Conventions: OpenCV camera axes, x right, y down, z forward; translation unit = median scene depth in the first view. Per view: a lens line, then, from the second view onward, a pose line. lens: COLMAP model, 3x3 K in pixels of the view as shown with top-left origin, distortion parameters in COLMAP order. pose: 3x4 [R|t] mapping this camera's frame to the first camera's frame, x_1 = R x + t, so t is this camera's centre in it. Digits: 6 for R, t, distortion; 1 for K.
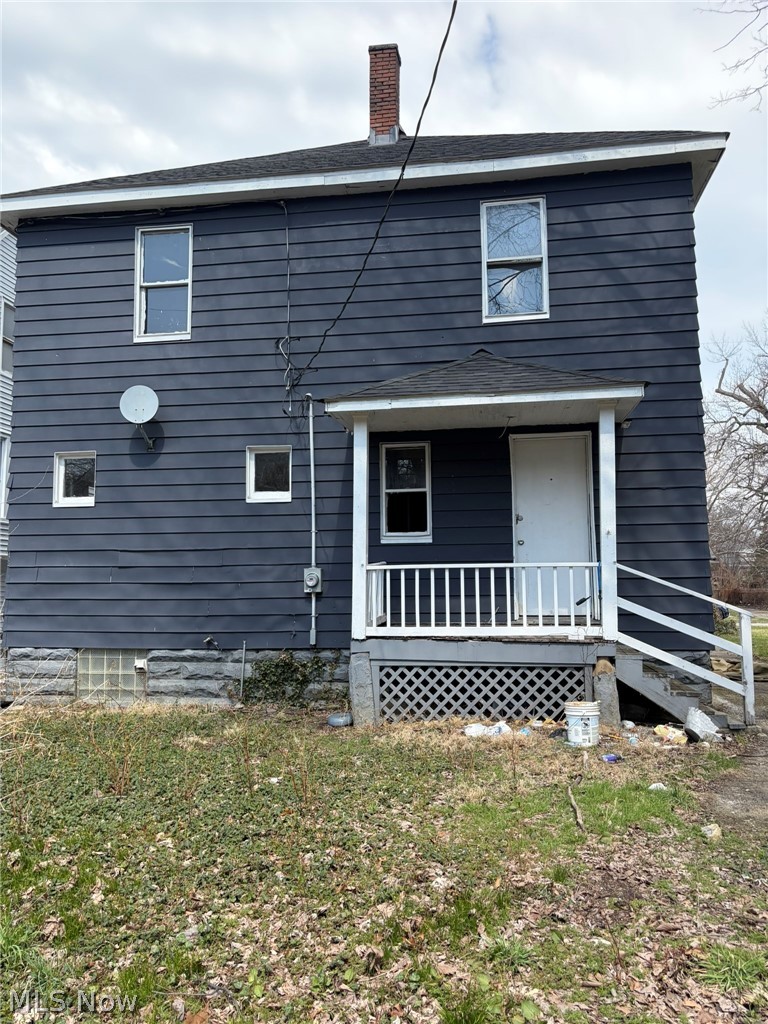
lens RADIAL K [[768.7, 0, 383.7], [0, 768.7, 506.5], [0, 0, 1]] dist [0.030474, -0.022165]
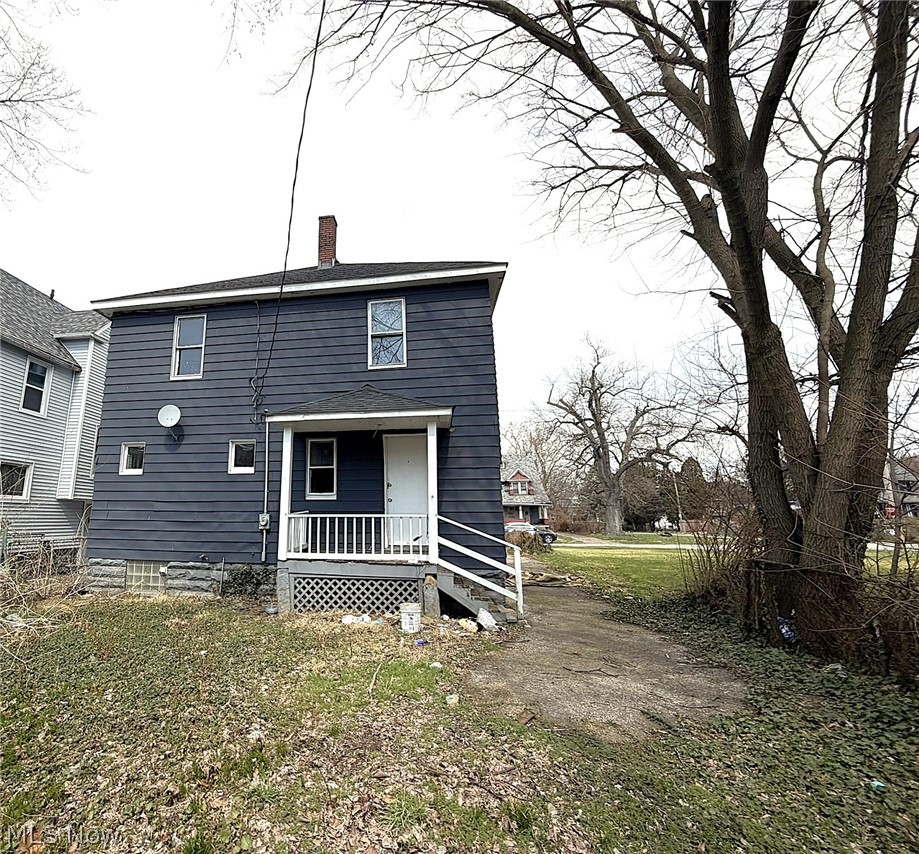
lens RADIAL K [[437.2, 0, 420.6], [0, 437.2, 413.7], [0, 0, 1]] dist [-0.006253, 0.001645]
pose [[0.999161, 0.005581, -0.040566, 0.286001], [-0.009465, 0.995318, -0.096190, -0.048722], [0.039839, 0.096494, 0.994536, 0.052528]]
